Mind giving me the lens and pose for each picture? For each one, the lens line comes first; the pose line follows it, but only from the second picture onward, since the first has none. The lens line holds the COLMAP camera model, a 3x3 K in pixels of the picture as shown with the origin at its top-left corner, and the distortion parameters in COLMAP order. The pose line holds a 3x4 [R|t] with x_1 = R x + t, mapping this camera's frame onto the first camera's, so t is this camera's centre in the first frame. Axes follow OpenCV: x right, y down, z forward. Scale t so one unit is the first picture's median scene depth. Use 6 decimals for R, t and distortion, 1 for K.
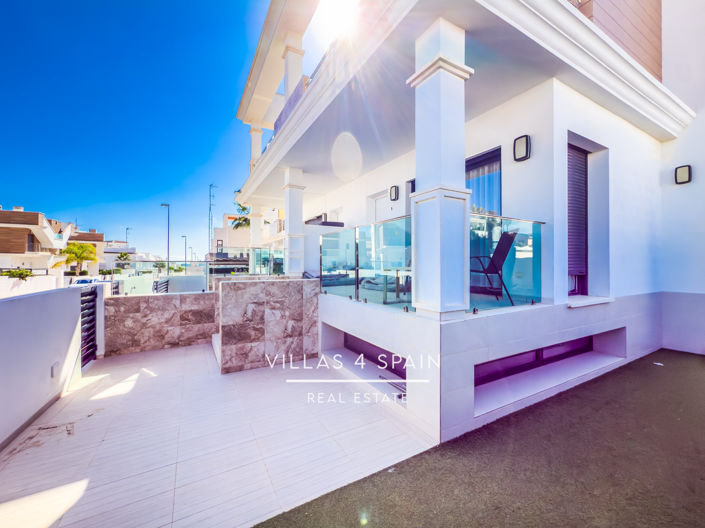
lens RADIAL K [[288.6, 0, 352.5], [0, 288.6, 264.0], [0, 0, 1]] dist [0.001025, 0.000159]
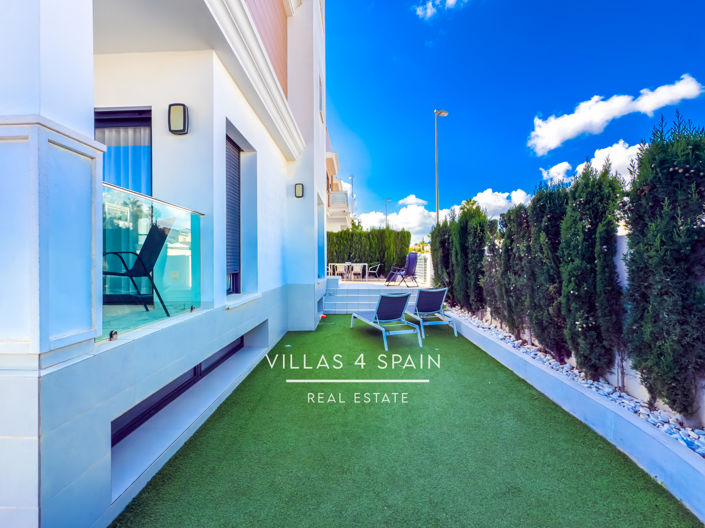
lens RADIAL K [[322.9, 0, 340.3], [0, 322.9, 256.8], [0, 0, 1]] dist [0.002213, 0.000325]
pose [[0.531722, 0.005375, 0.846902, 0.060123], [0.009414, 0.999881, -0.012256, -0.000477], [-0.846866, 0.014489, 0.531608, 0.132246]]
